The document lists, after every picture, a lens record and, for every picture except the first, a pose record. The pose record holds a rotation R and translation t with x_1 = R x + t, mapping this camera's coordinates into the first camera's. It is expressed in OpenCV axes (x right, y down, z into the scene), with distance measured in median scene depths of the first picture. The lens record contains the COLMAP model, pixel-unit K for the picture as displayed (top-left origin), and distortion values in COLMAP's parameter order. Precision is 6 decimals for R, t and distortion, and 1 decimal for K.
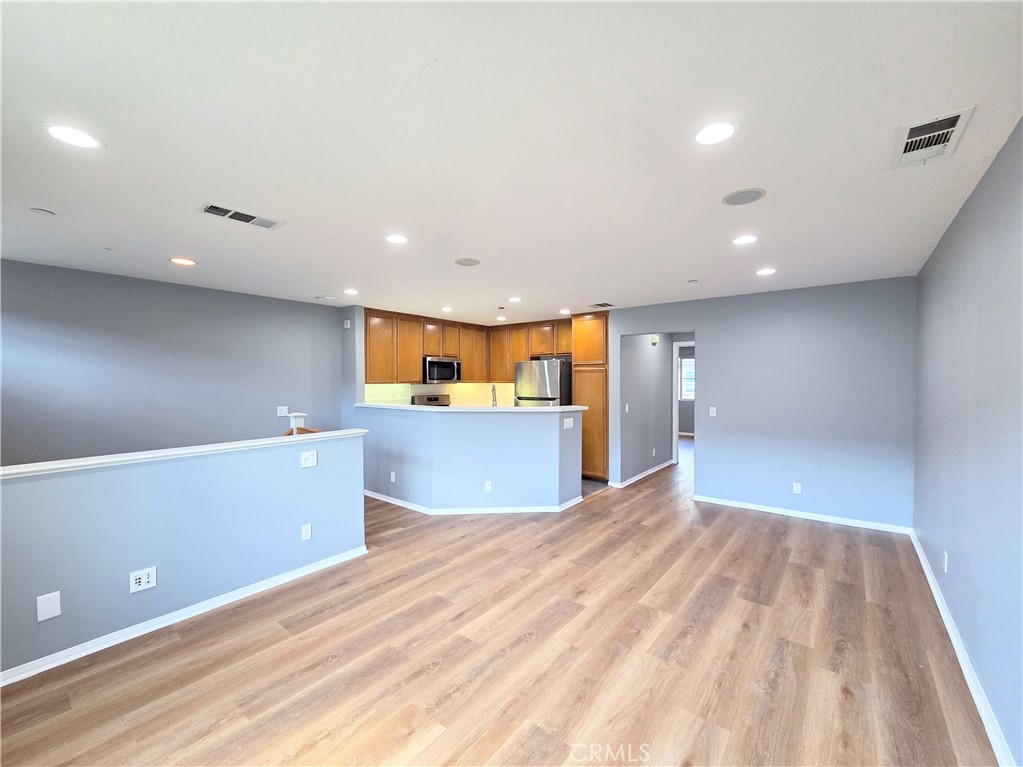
lens RADIAL K [[419.1, 0, 508.3], [0, 419.1, 386.0], [0, 0, 1]] dist [0.000736, 0.000536]
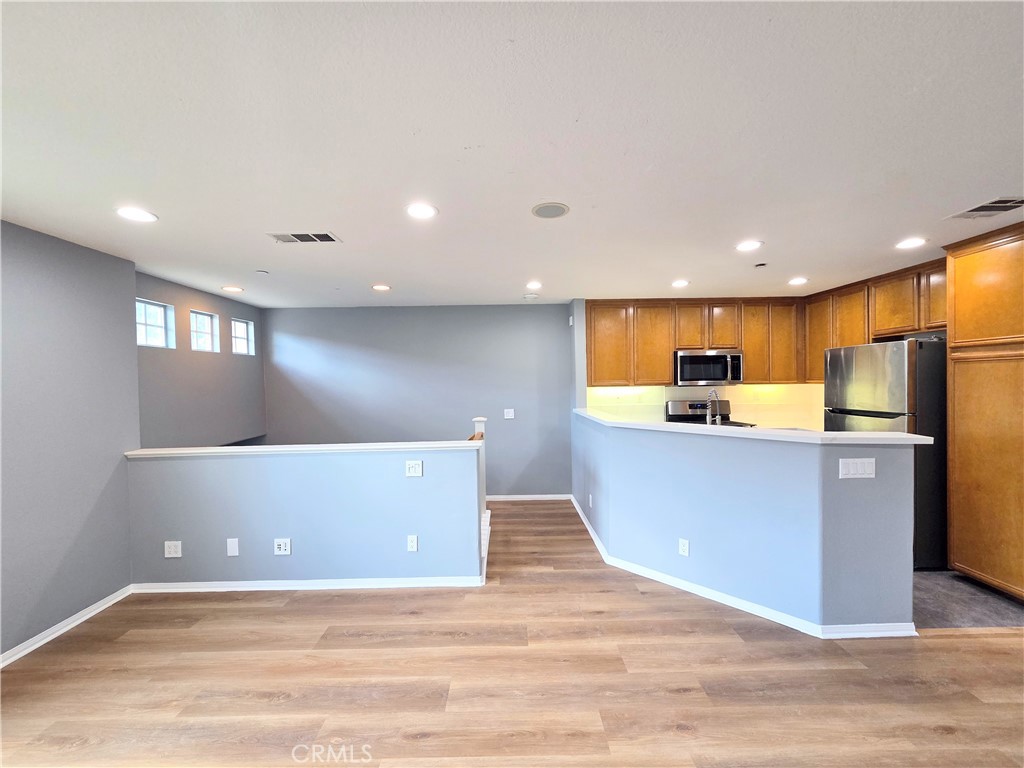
lens RADIAL K [[419.6, 0, 508.8], [0, 419.6, 386.5], [0, 0, 1]] dist [0.000736, 0.000536]
pose [[0.631716, 0.000472, -0.775200, 0.315380], [0.003839, 0.999986, 0.003737, -0.012956], [0.775190, -0.005337, 0.631705, 0.430114]]
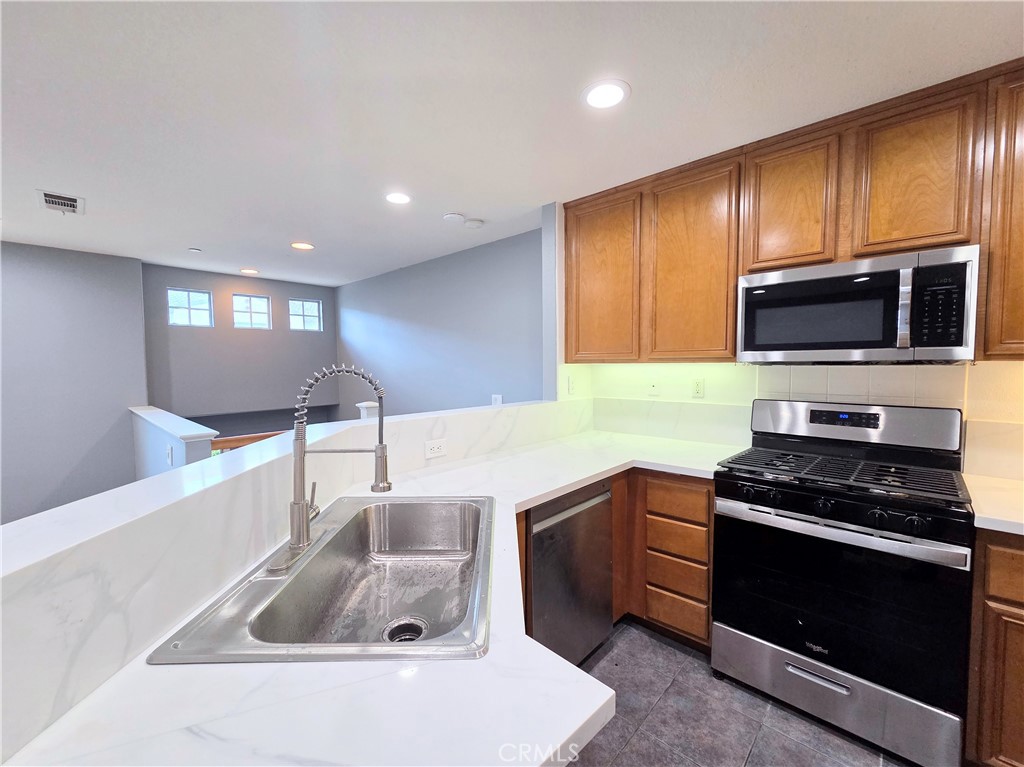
lens RADIAL K [[419.6, 0, 508.8], [0, 419.6, 386.0], [0, 0, 1]] dist [0.000736, 0.000536]
pose [[-0.076799, 0.054578, -0.995552, 0.201515], [-0.008516, 0.998428, 0.055392, -0.006043], [0.997010, 0.012732, -0.076214, 1.327553]]
